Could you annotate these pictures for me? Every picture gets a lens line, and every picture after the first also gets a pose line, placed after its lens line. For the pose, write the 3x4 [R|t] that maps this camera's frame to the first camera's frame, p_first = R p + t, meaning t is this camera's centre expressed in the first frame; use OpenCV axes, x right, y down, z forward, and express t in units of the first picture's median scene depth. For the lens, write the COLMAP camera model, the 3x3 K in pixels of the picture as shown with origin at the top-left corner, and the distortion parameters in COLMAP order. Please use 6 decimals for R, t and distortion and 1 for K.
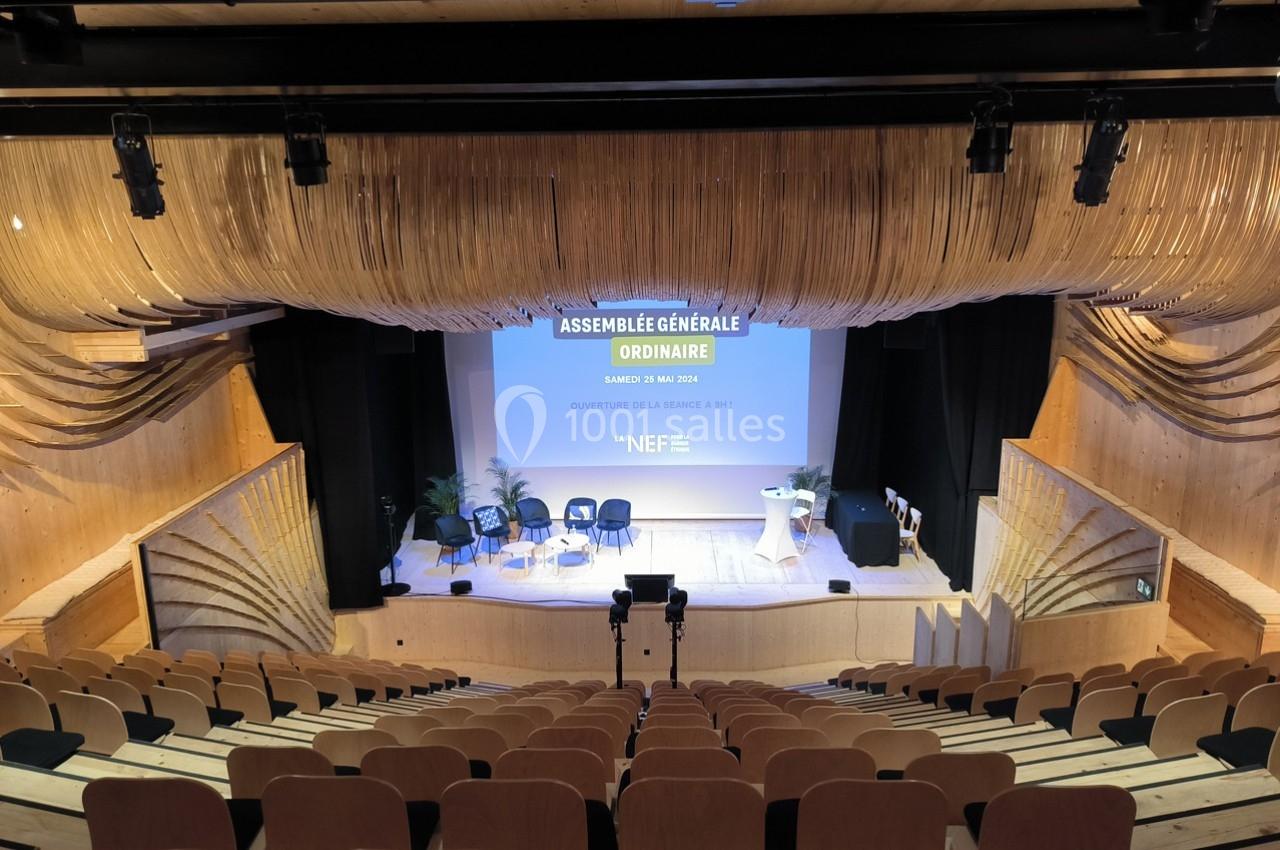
lens RADIAL K [[1021.8, 0, 637.7], [0, 1021.8, 488.3], [0, 0, 1]] dist [0.003901, 0.003699]
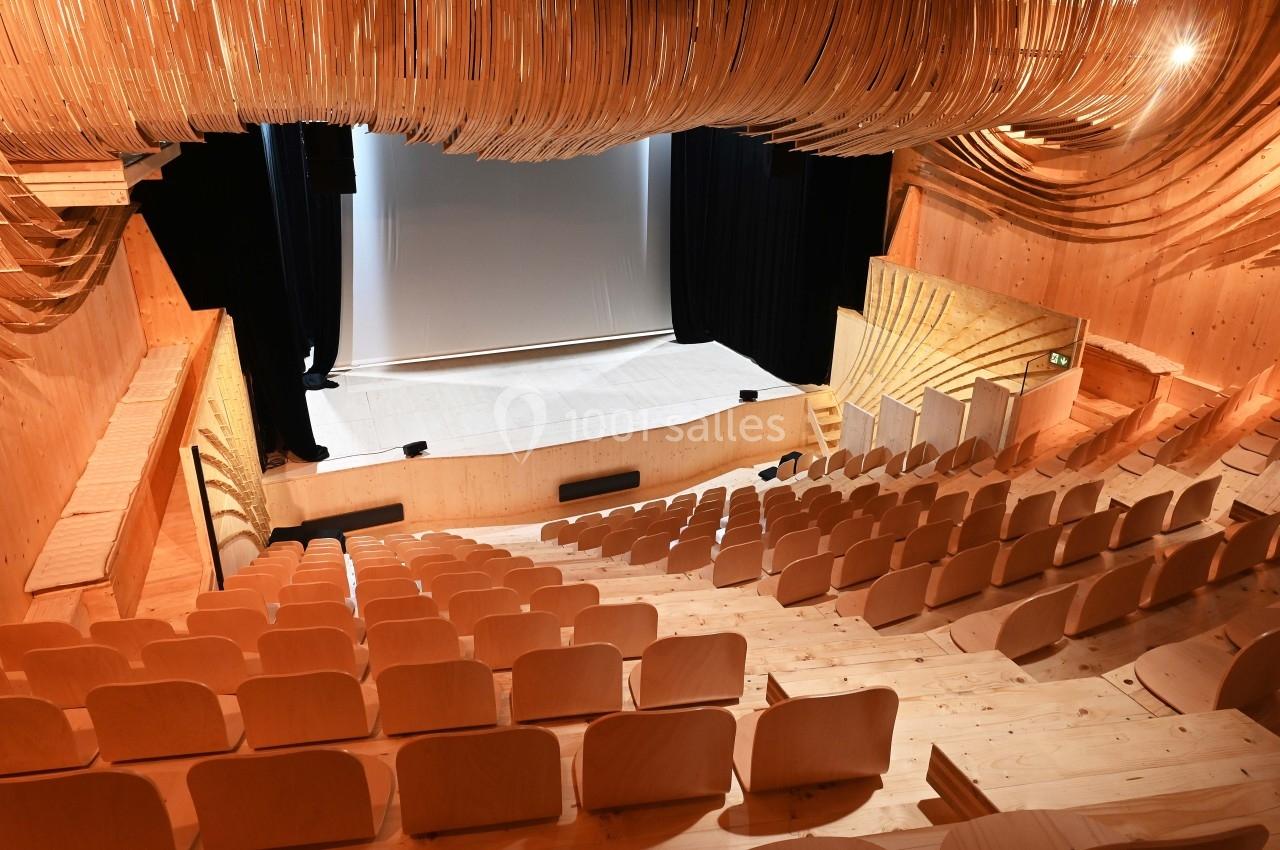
lens RADIAL K [[858.8, 0, 664.1], [0, 858.8, 436.5], [0, 0, 1]] dist [0.006321, 0.001280]
pose [[0.875592, -0.151259, 0.458759, -0.443681], [0.092980, 0.984725, 0.147214, -0.014024], [-0.474019, -0.086244, 0.876281, 0.249202]]
